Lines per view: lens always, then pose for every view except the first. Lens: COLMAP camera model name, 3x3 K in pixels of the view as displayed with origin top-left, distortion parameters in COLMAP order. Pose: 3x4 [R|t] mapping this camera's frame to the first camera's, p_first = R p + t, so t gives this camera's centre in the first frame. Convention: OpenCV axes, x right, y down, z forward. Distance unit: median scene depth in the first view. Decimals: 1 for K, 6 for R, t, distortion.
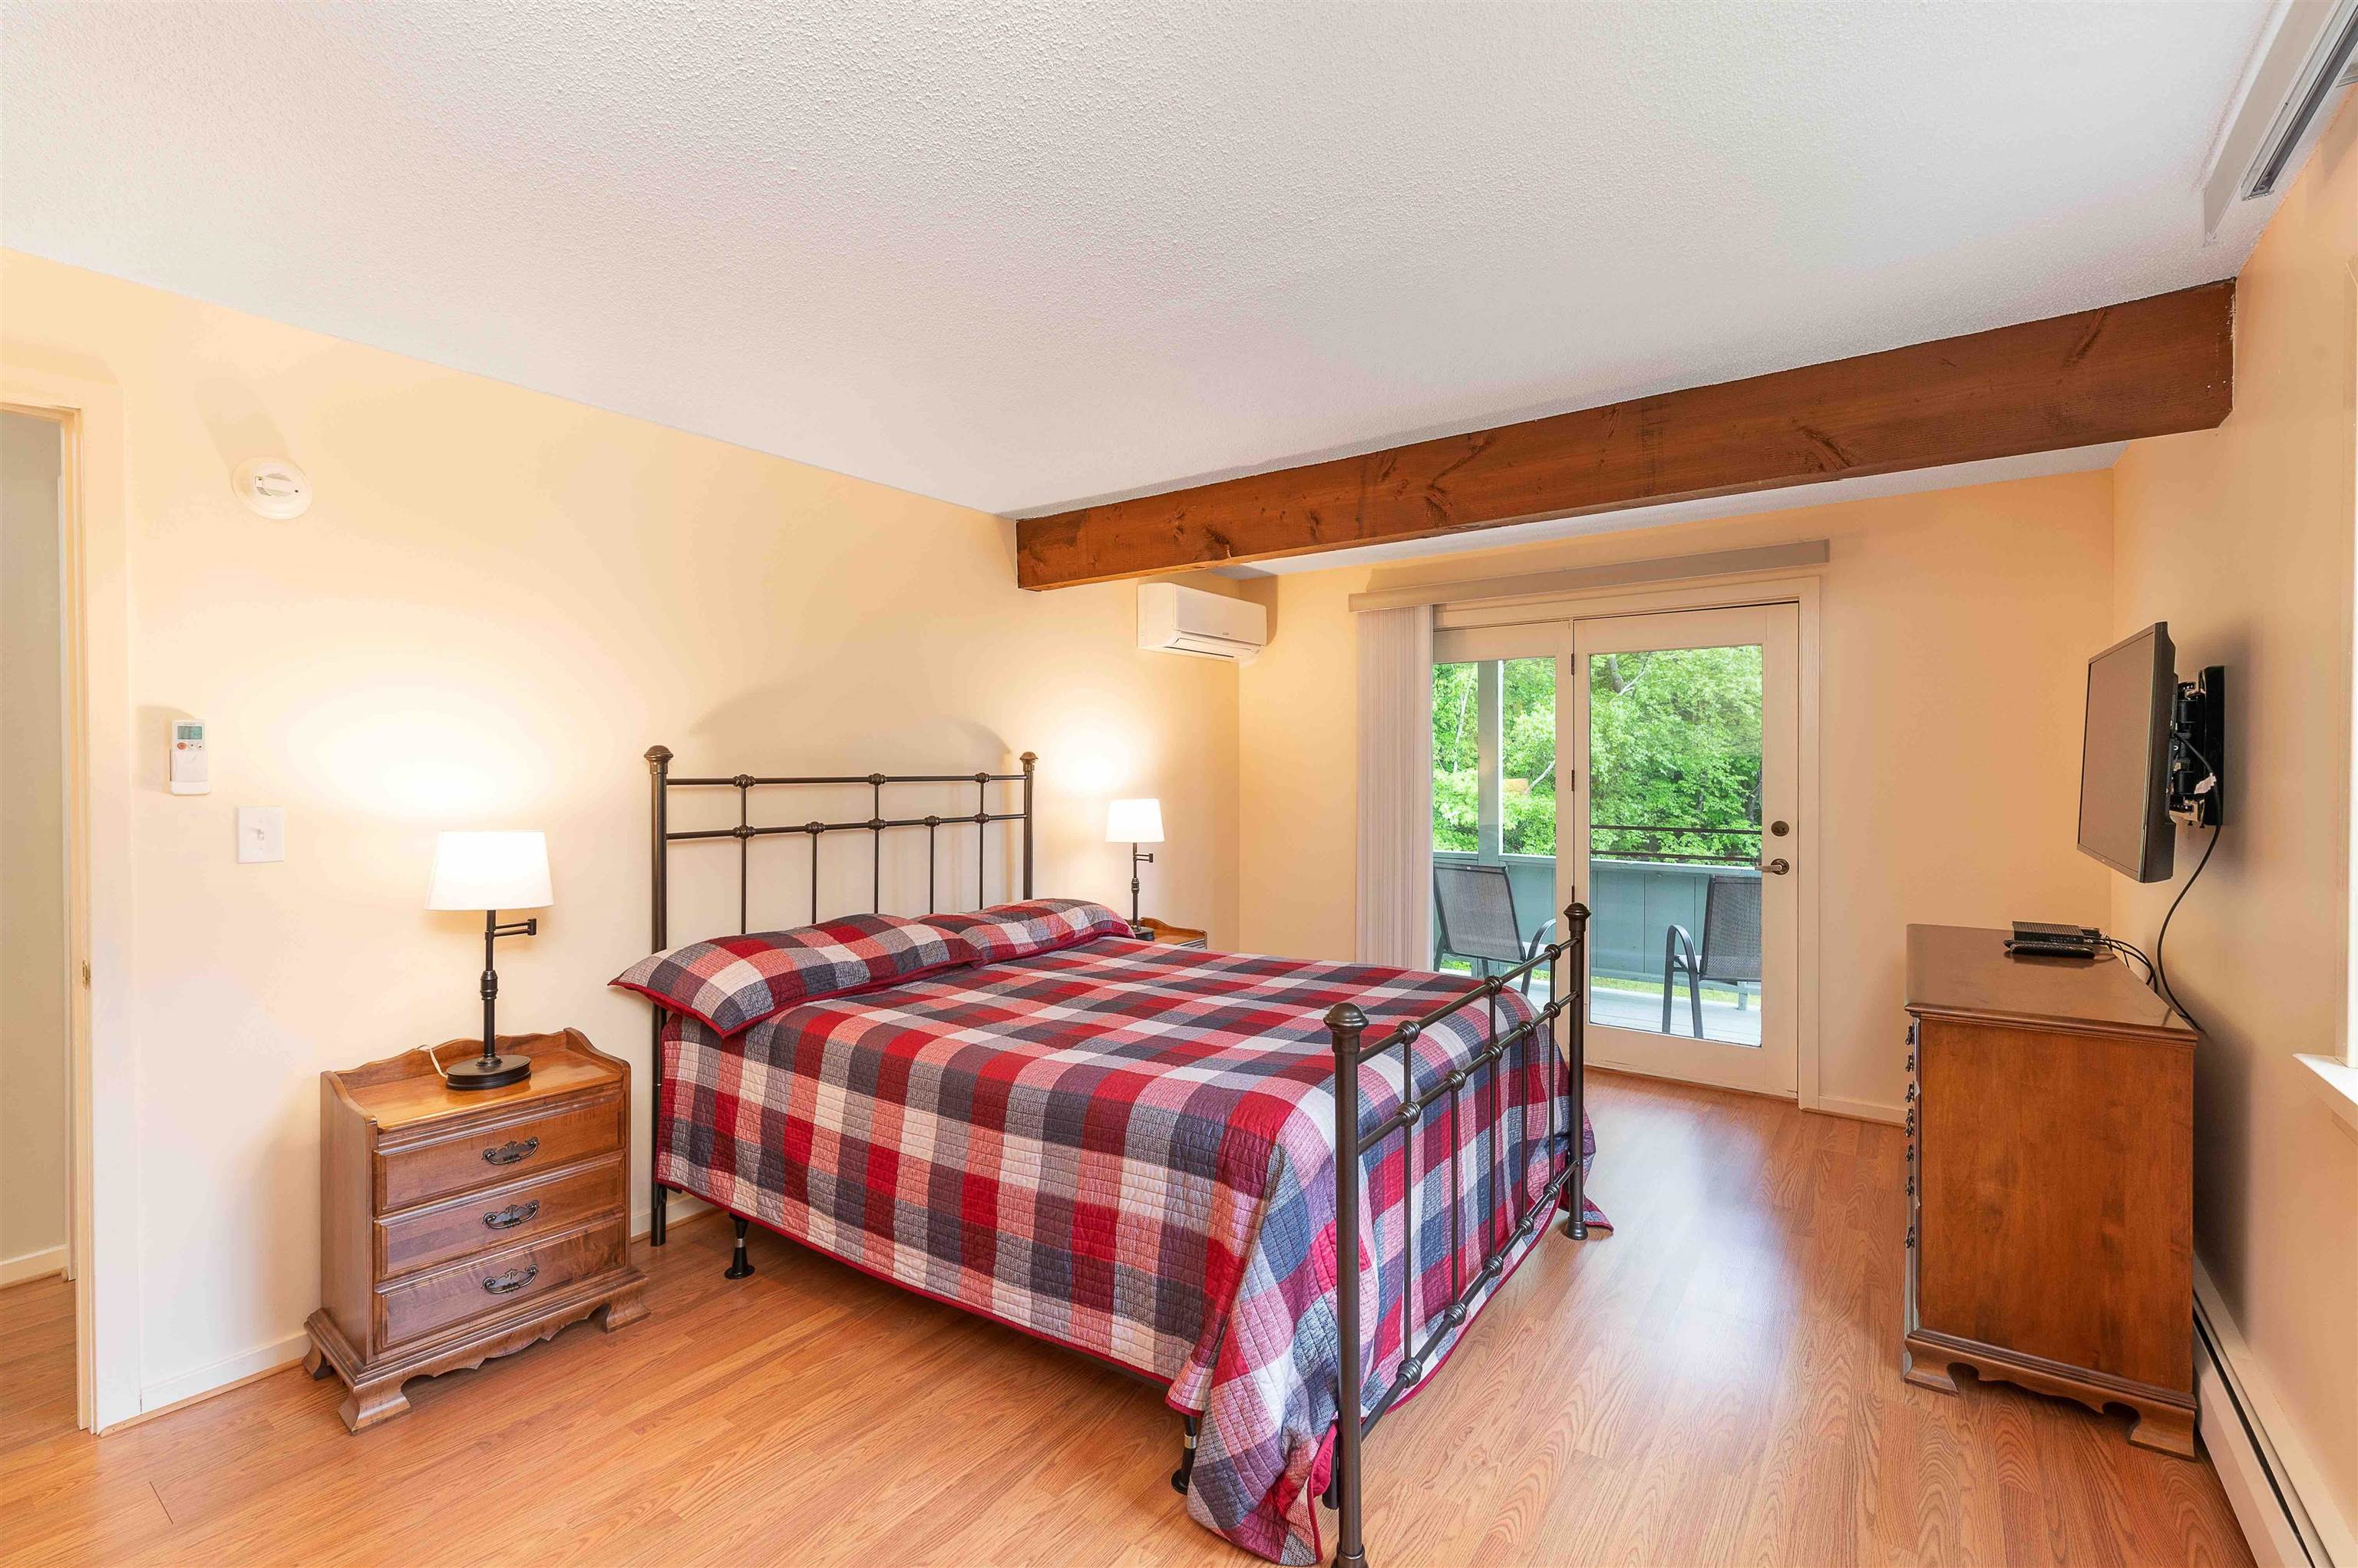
lens RADIAL K [[1020.3, 0, 1174.5], [0, 1020.3, 771.7], [0, 0, 1]] dist [0.001843, -0.000707]
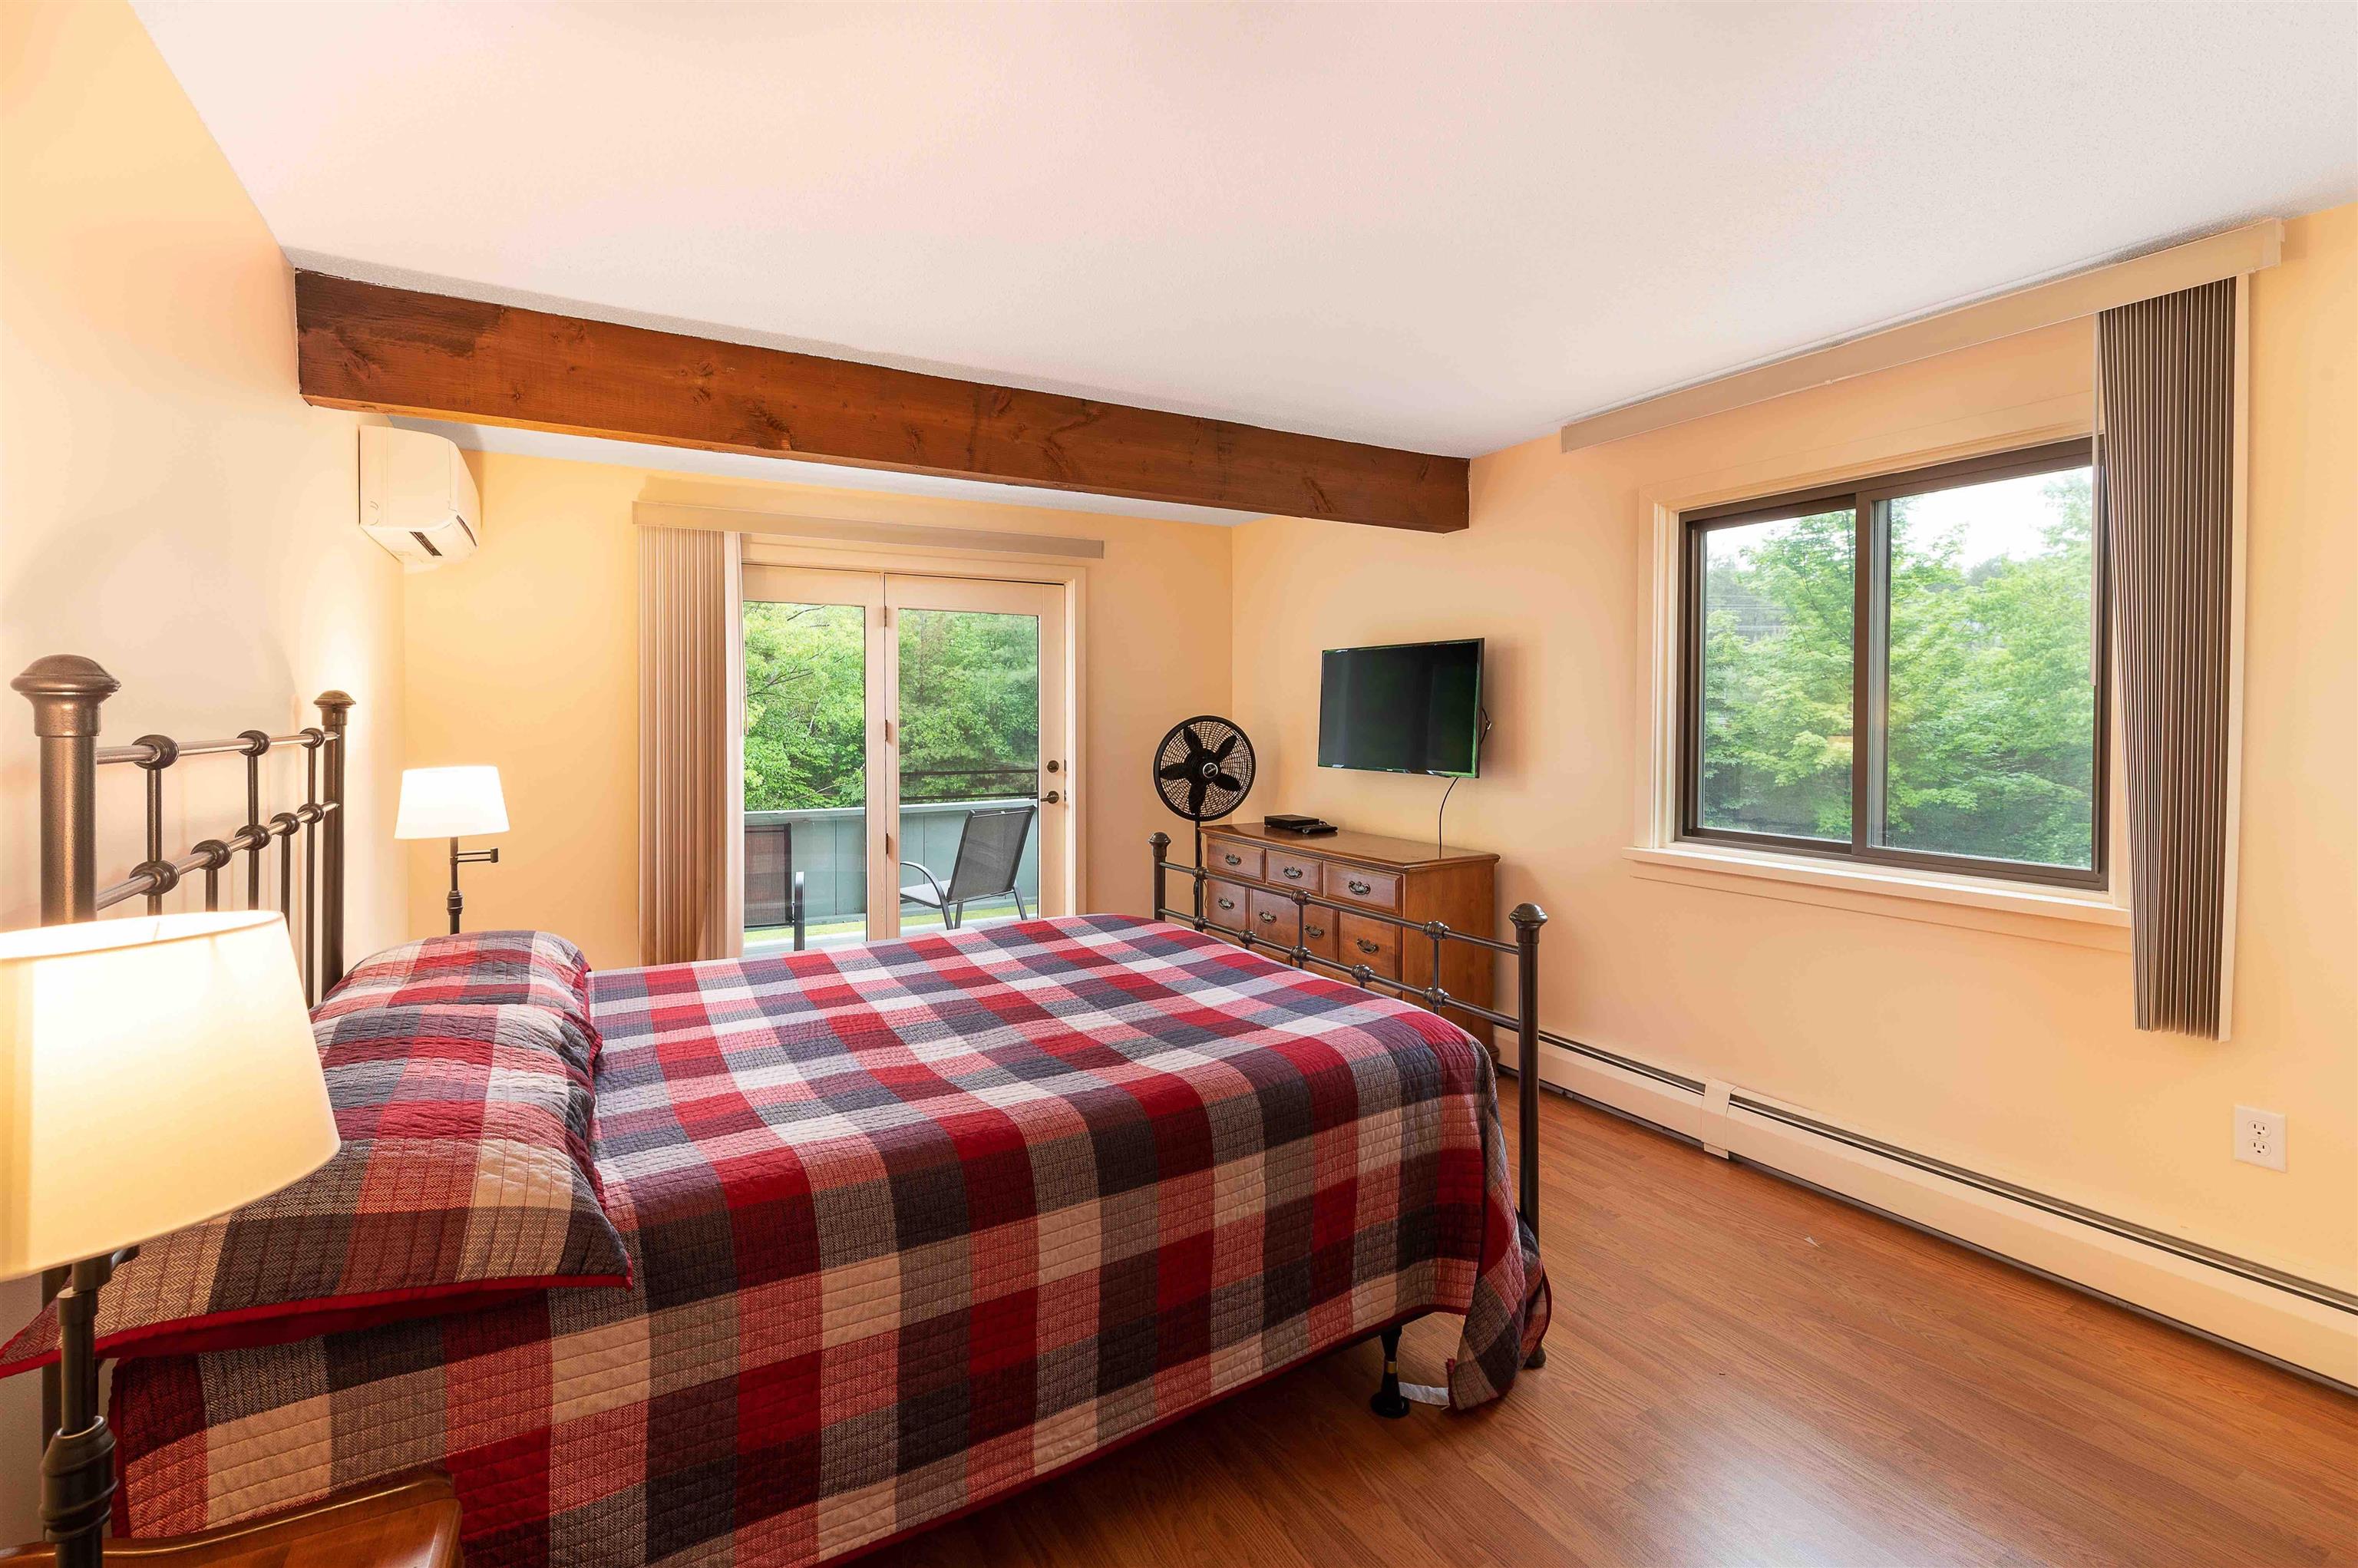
lens RADIAL K [[1020.3, 0, 1159.1], [0, 1020.3, 725.8], [0, 0, 1]] dist [0.001843, -0.000707]
pose [[0.427767, -0.008672, 0.903847, -0.622986], [0.006550, 0.999957, 0.006494, -0.000986], [-0.903865, 0.003143, 0.427805, 0.471790]]
